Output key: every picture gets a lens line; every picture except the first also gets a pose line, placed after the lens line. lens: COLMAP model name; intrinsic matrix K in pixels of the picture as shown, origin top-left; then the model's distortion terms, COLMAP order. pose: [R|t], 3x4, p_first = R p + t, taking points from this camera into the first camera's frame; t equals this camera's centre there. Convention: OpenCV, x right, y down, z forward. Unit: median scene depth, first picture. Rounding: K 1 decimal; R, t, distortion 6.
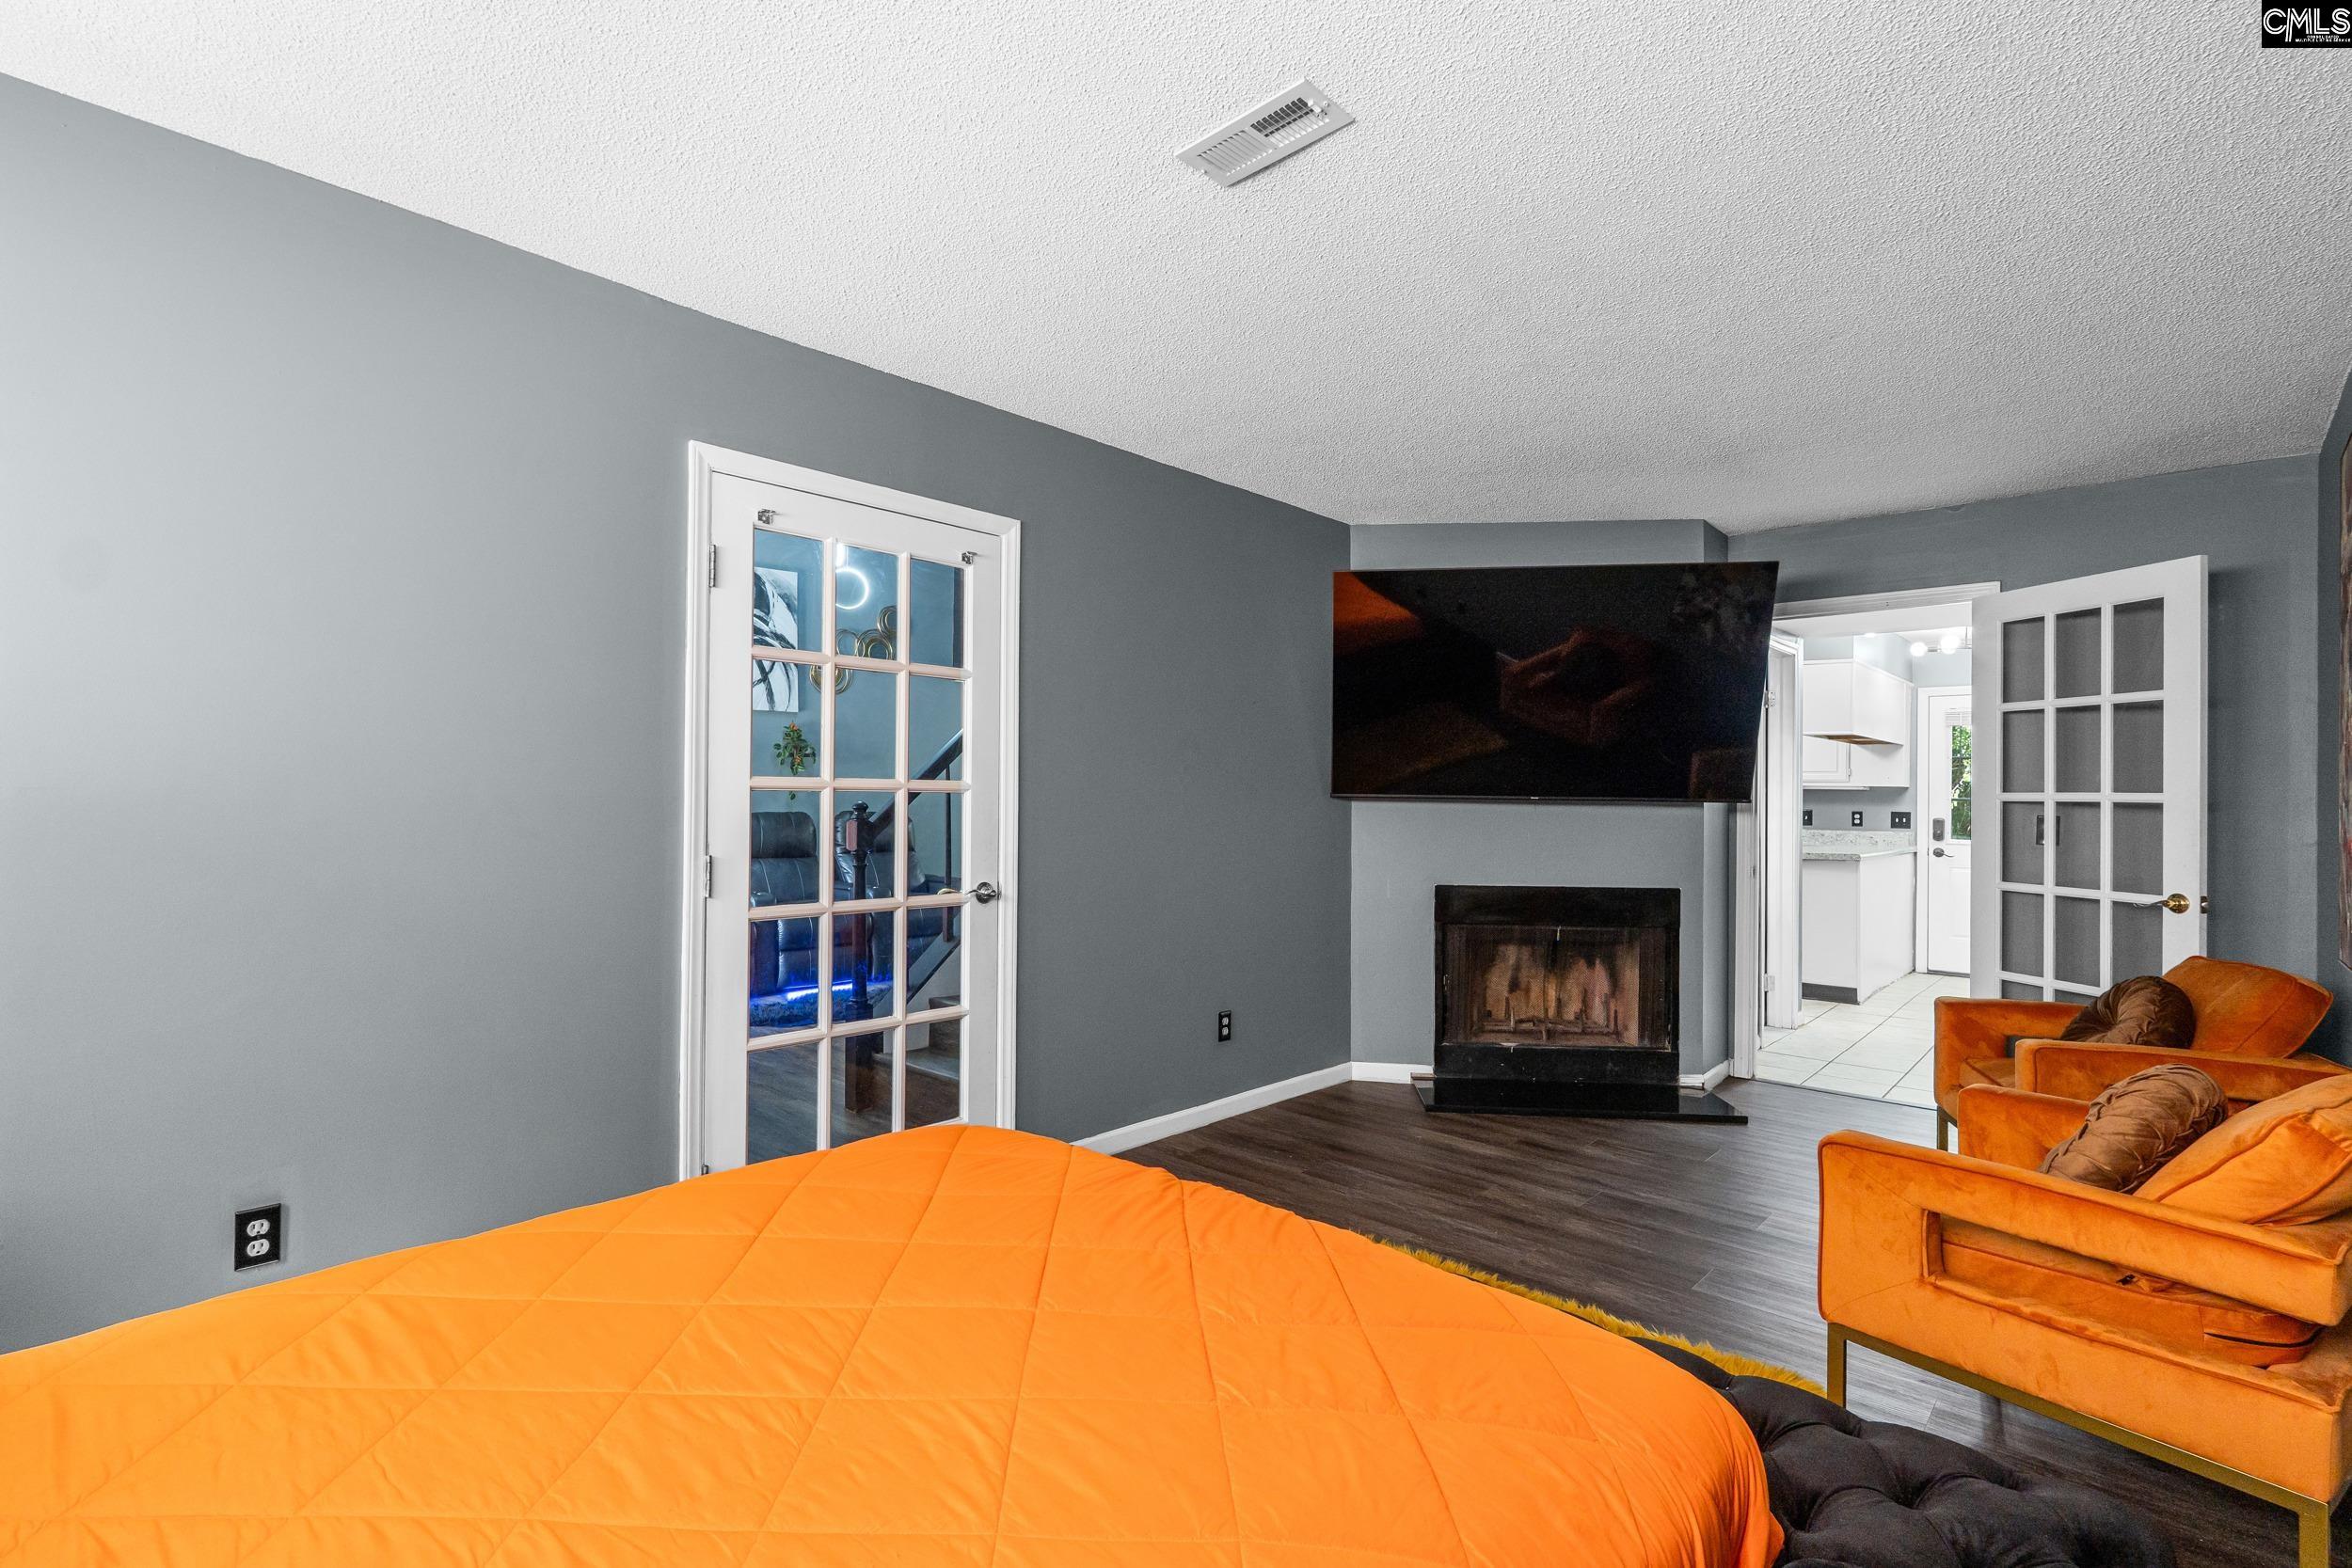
lens RADIAL K [[1093.3, 0, 1162.6], [0, 1093.3, 788.5], [0, 0, 1]] dist [-0.004465, -0.000247]
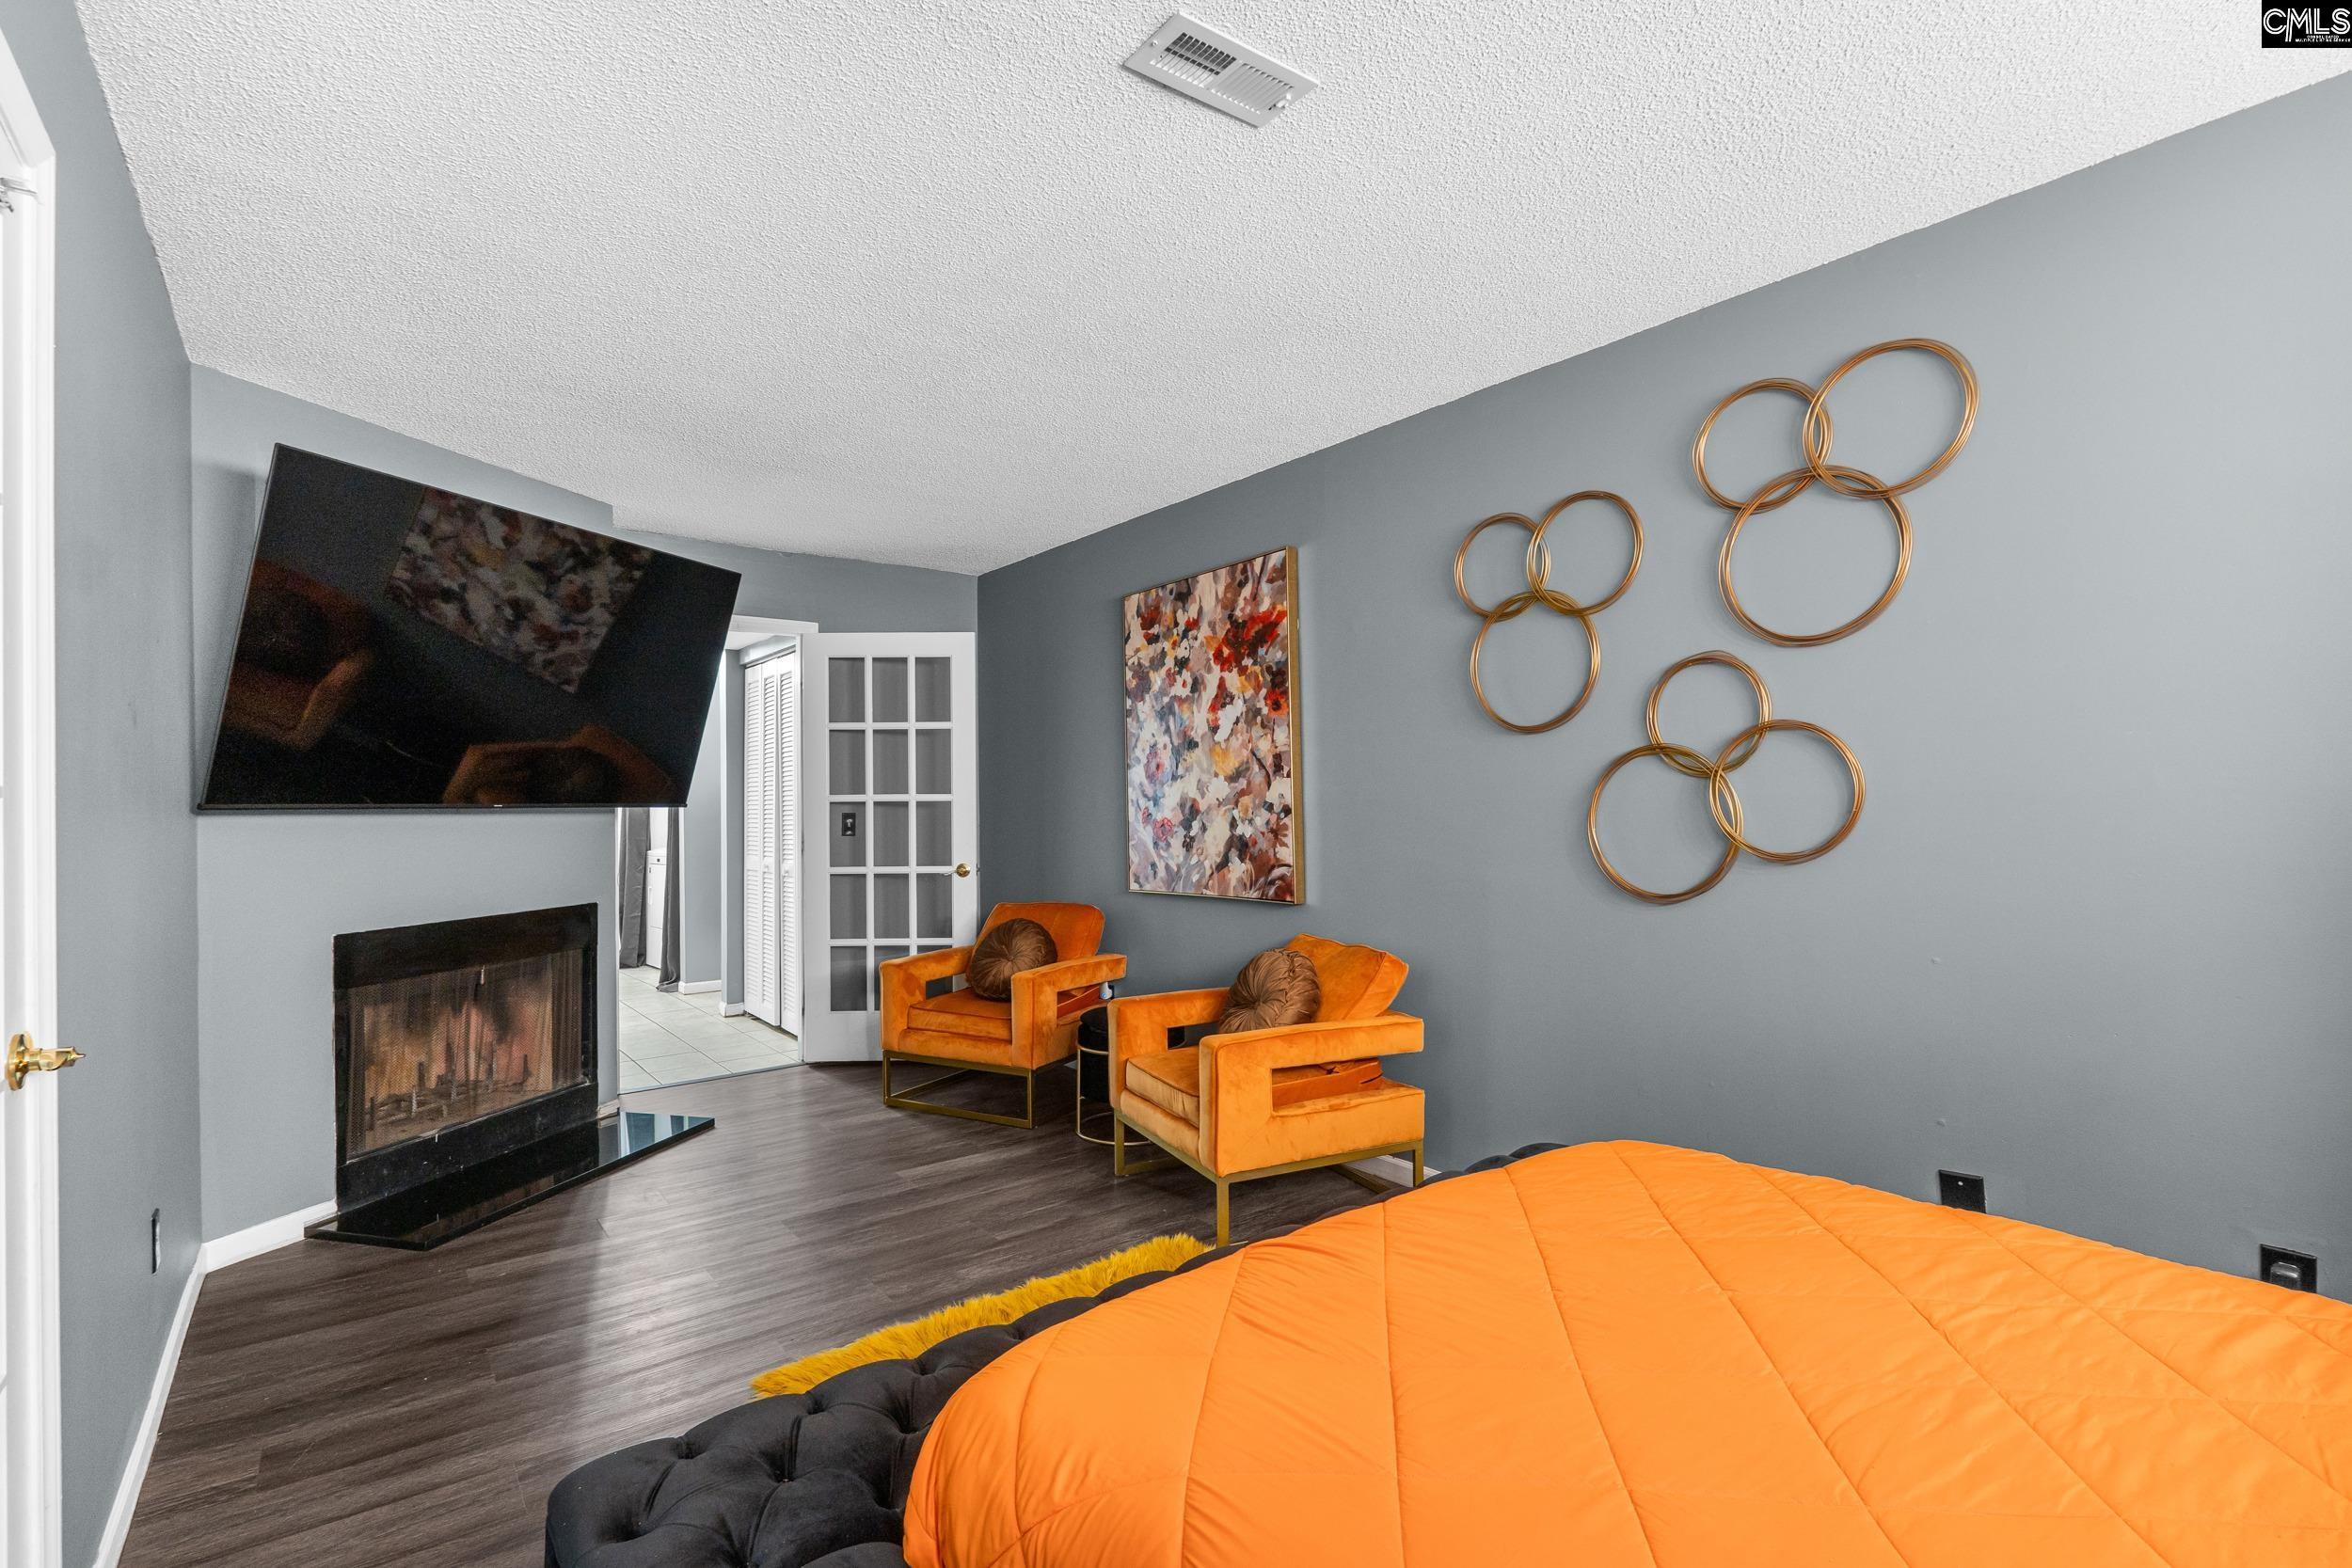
lens RADIAL K [[1093.3, 0, 1162.6], [0, 1093.3, 788.5], [0, 0, 1]] dist [-0.004465, -0.000247]
pose [[0.164835, 0.001237, 0.986320, -0.356551], [0.004708, 0.999987, -0.002040, 0.000416], [-0.986310, 0.004980, 0.164827, 0.394717]]
